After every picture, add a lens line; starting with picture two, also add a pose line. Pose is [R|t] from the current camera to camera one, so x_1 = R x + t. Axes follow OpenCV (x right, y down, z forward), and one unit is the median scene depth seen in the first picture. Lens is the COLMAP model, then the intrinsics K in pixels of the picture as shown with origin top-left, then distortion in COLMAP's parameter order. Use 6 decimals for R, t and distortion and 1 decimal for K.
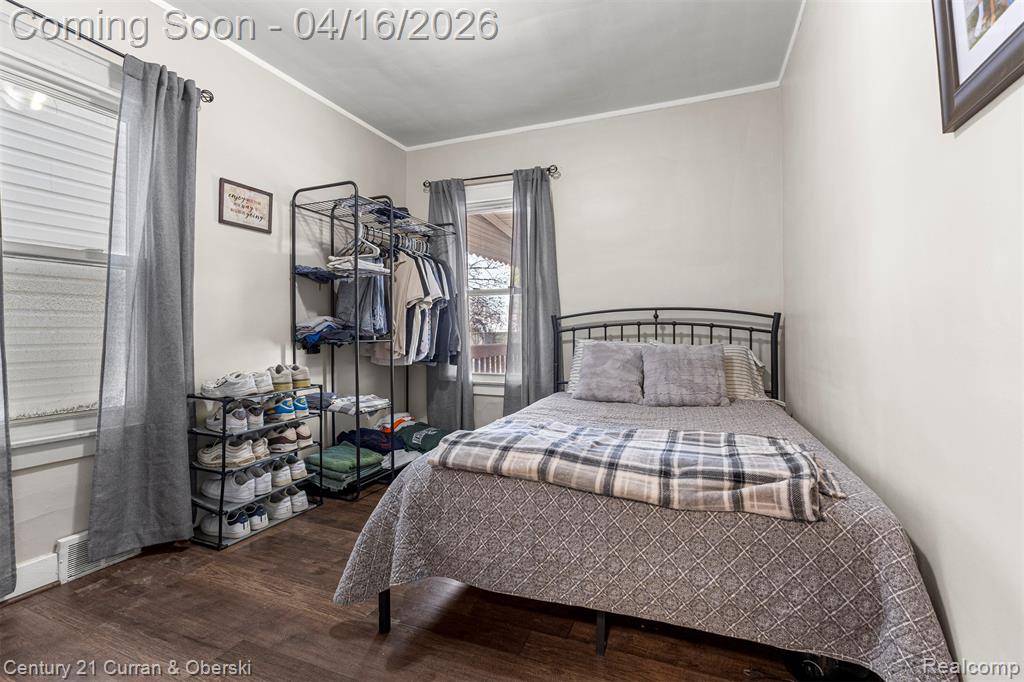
lens RADIAL K [[463.5, 0, 512.0], [0, 463.5, 341.0], [0, 0, 1]] dist [0.000134, -0.000009]
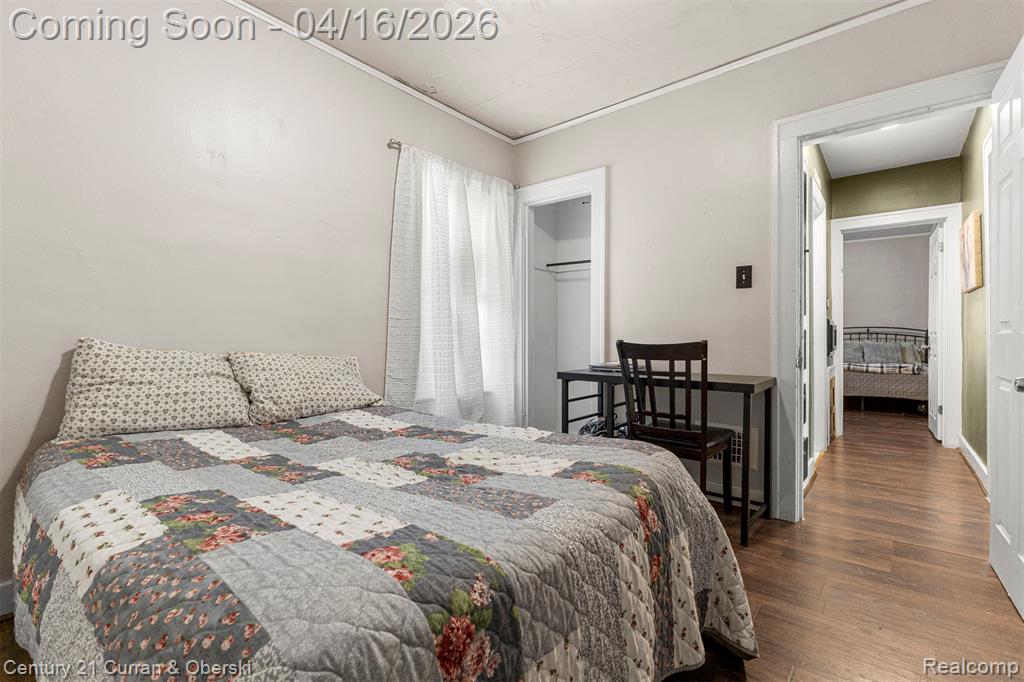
lens RADIAL K [[463.5, 0, 512.0], [0, 463.5, 341.0], [0, 0, 1]] dist [0.000134, -0.000009]
pose [[0.956633, 0.005735, -0.291240, -0.884416], [-0.008495, 0.999930, -0.008213, 0.042640], [0.291173, 0.010331, 0.956615, -2.148166]]
